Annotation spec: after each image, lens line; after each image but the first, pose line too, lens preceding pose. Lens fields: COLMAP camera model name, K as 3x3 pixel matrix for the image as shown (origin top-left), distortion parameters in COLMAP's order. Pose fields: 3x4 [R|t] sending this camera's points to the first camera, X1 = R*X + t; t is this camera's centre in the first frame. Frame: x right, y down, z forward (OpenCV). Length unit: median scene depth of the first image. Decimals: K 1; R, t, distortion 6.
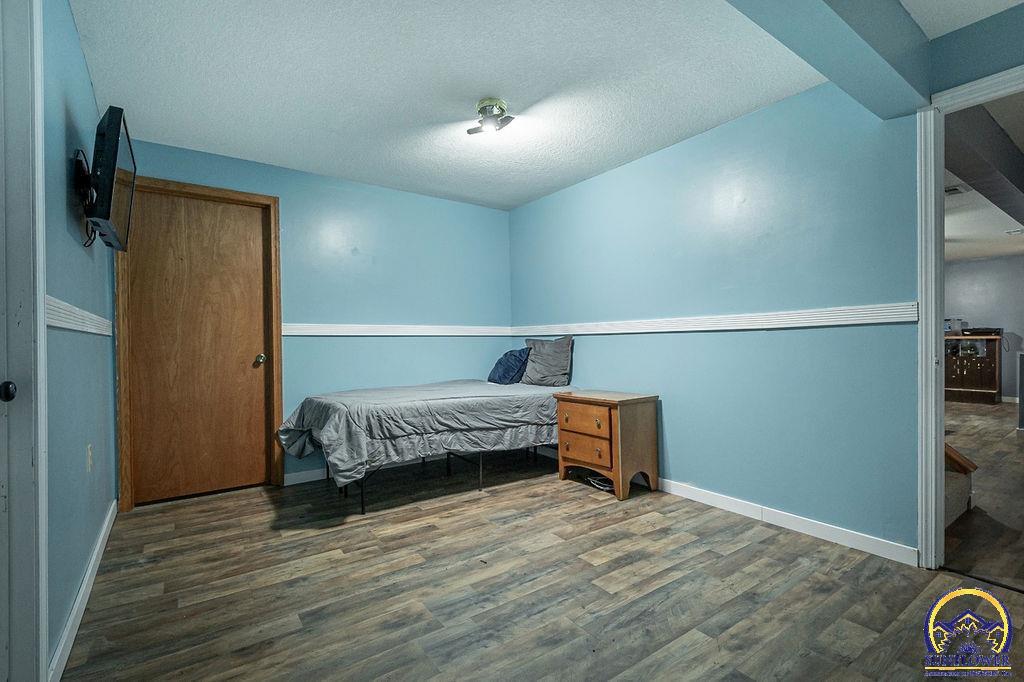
lens RADIAL K [[468.4, 0, 509.3], [0, 468.4, 343.0], [0, 0, 1]] dist [0.008897, -0.002302]
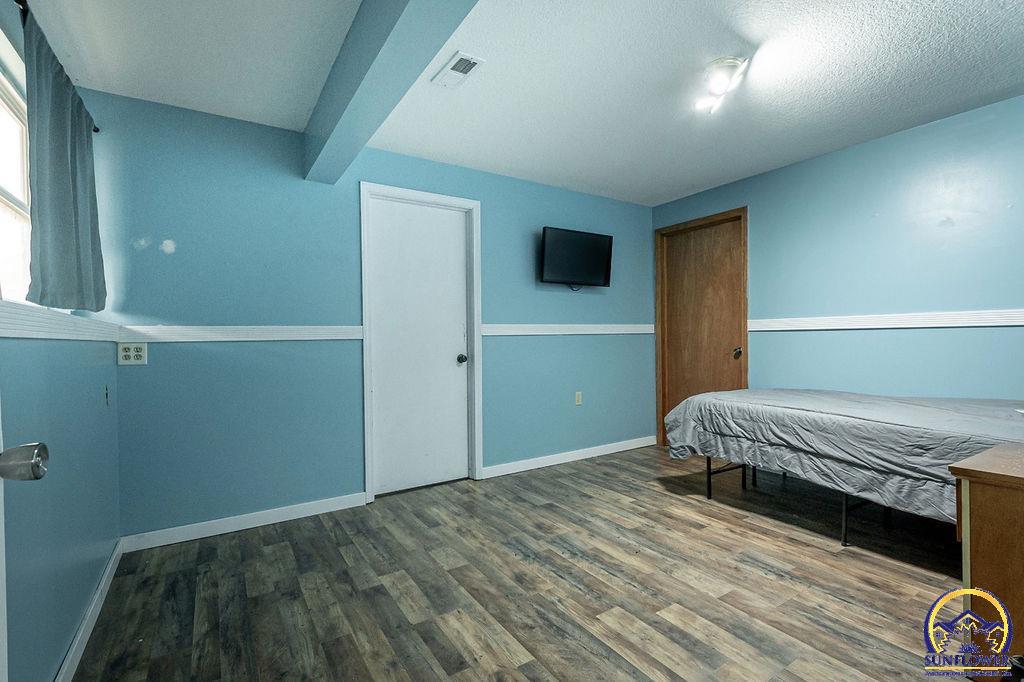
lens RADIAL K [[468.4, 0, 508.1], [0, 468.4, 342.3], [0, 0, 1]] dist [0.008897, -0.002302]
pose [[-0.053090, 0.019690, -0.998396, 0.792901], [0.012456, 0.999741, 0.019055, -0.021716], [0.998512, -0.011424, -0.053322, 0.607498]]
